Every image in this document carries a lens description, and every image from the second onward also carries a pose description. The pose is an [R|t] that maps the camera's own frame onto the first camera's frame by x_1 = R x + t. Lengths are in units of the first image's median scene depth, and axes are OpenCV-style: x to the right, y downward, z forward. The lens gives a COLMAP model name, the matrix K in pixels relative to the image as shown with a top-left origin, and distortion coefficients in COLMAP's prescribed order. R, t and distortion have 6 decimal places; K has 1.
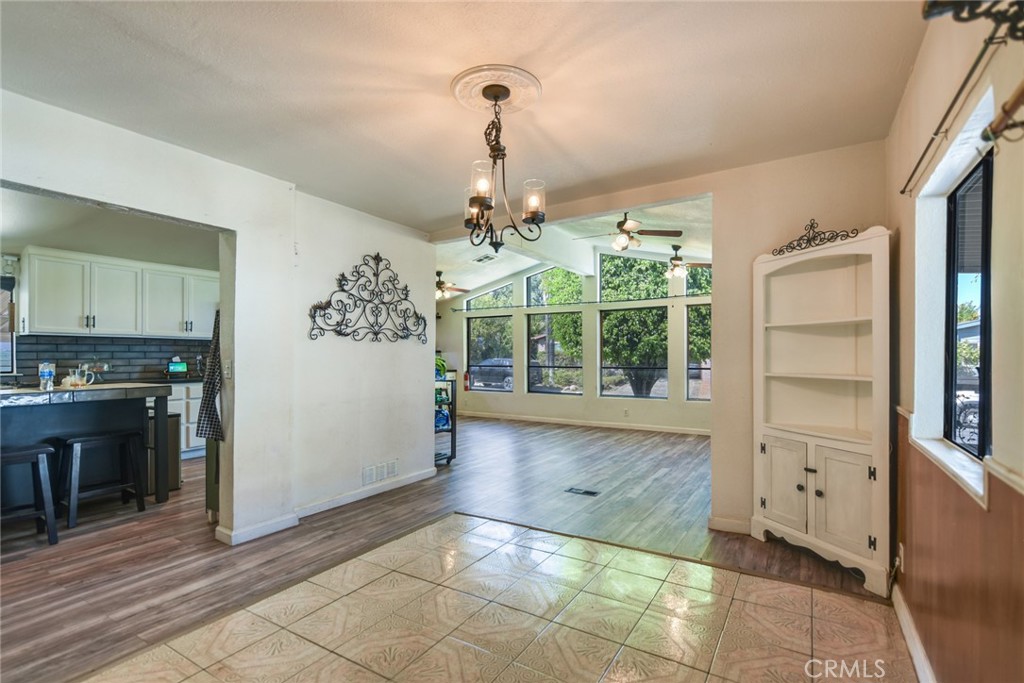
lens RADIAL K [[473.7, 0, 509.9], [0, 473.7, 360.8], [0, 0, 1]] dist [-0.001011, -0.000289]
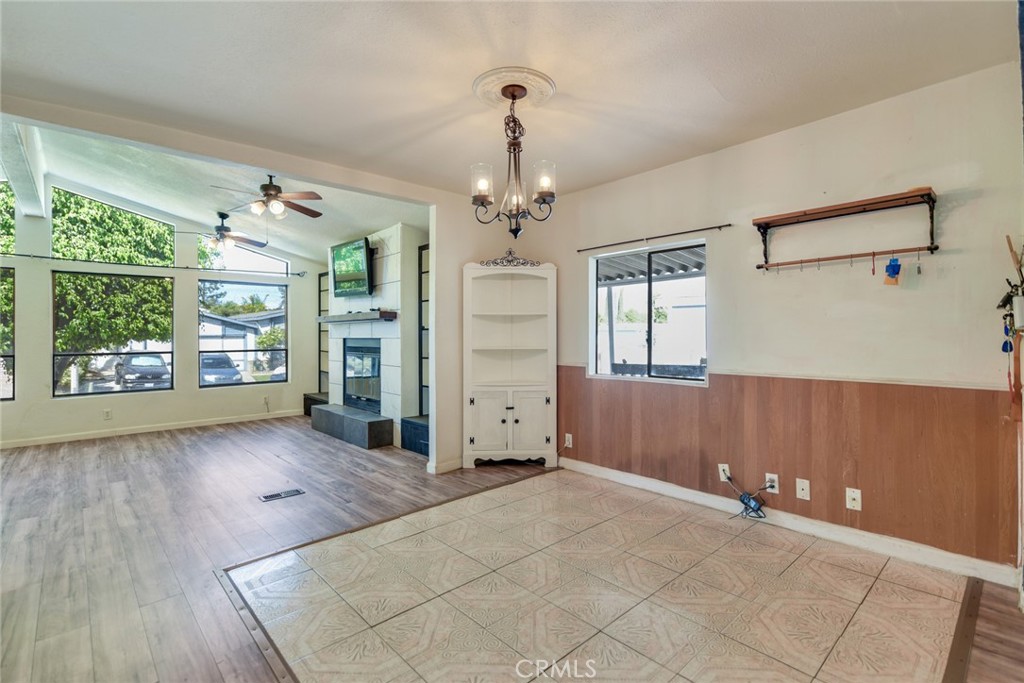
lens RADIAL K [[472.5, 0, 512.0], [0, 472.5, 341.5], [0, 0, 1]] dist [0.000023, -0.000150]
pose [[0.262852, -0.008640, 0.964797, -0.290886], [0.014376, 0.999884, 0.005038, 0.001067], [-0.964729, 0.012545, 0.262946, 0.194398]]
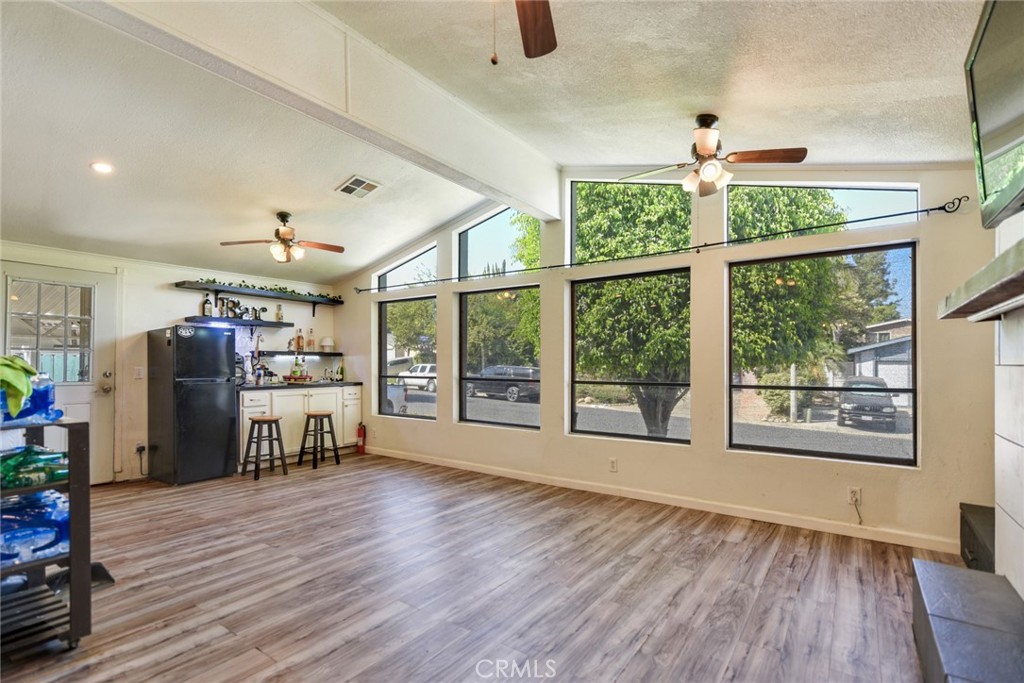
lens RADIAL K [[484.6, 0, 507.6], [0, 484.6, 362.0], [0, 0, 1]] dist [0.000182, -0.000261]
pose [[0.998036, 0.005371, -0.062406, 0.153973], [-0.006113, 0.999913, -0.011710, -0.002162], [0.062337, 0.012068, 0.997982, 0.423782]]
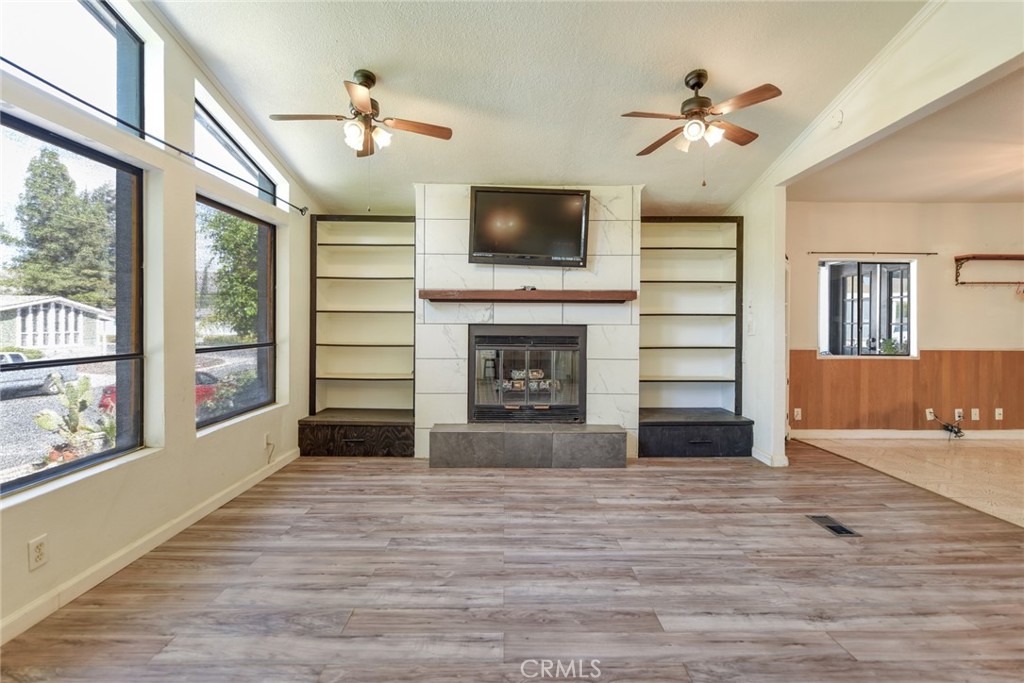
lens RADIAL K [[471.4, 0, 510.1], [0, 471.4, 327.3], [0, 0, 1]] dist [-0.000100, -0.000409]
pose [[-0.539409, -0.002673, 0.842040, -0.082412], [0.006730, 0.999949, 0.007485, -0.004425], [-0.842017, 0.009704, -0.539364, 0.905987]]
